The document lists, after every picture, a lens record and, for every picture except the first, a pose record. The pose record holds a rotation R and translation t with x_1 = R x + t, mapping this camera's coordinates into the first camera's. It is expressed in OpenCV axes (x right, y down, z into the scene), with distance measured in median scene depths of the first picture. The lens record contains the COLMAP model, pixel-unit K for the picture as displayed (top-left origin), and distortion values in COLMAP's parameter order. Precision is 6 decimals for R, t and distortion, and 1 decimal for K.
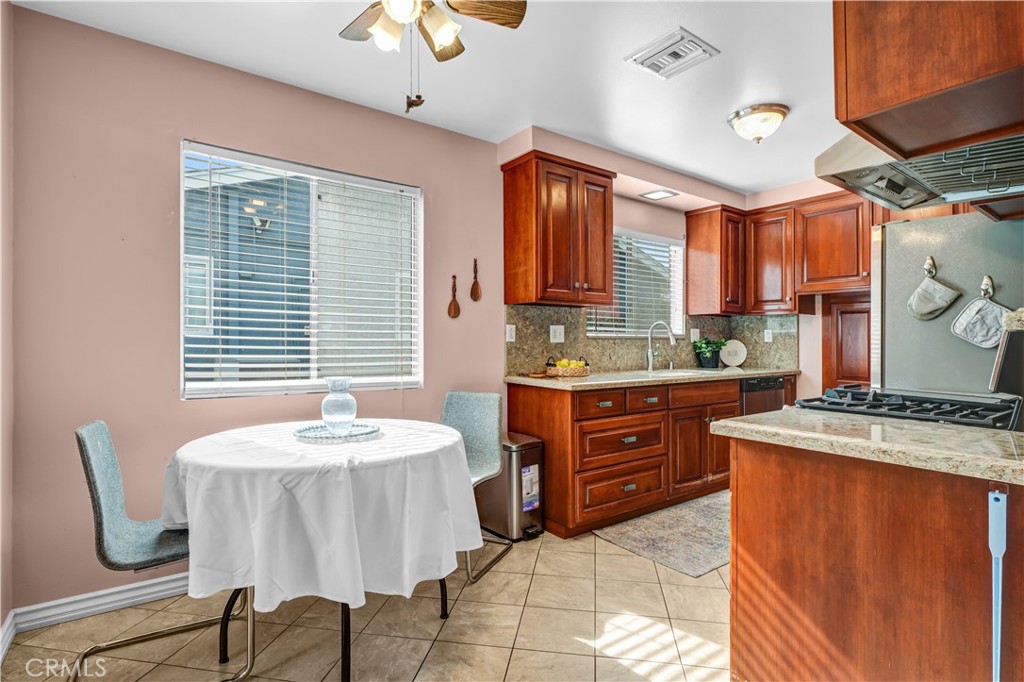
lens RADIAL K [[501.2, 0, 513.4], [0, 501.2, 340.6], [0, 0, 1]] dist [-0.004328, -0.000199]
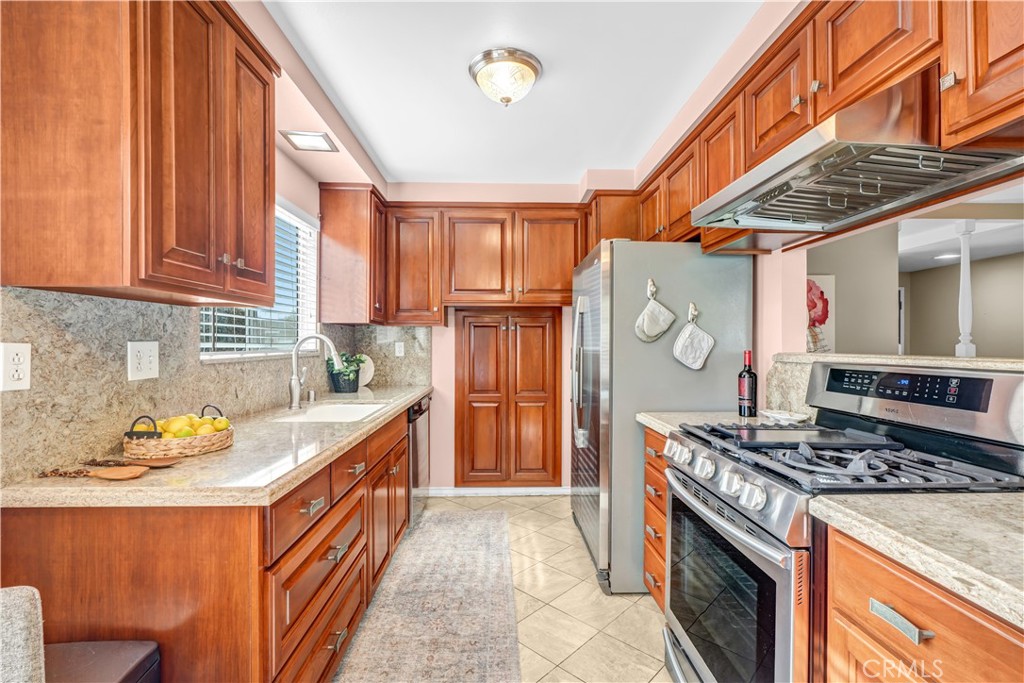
lens RADIAL K [[466.0, 0, 510.2], [0, 466.0, 341.5], [0, 0, 1]] dist [0.000797, 0.000230]
pose [[0.570786, -0.001977, 0.821097, -0.072433], [0.002174, 0.999997, 0.000896, -0.030810], [-0.821096, 0.001274, 0.570788, 0.487684]]
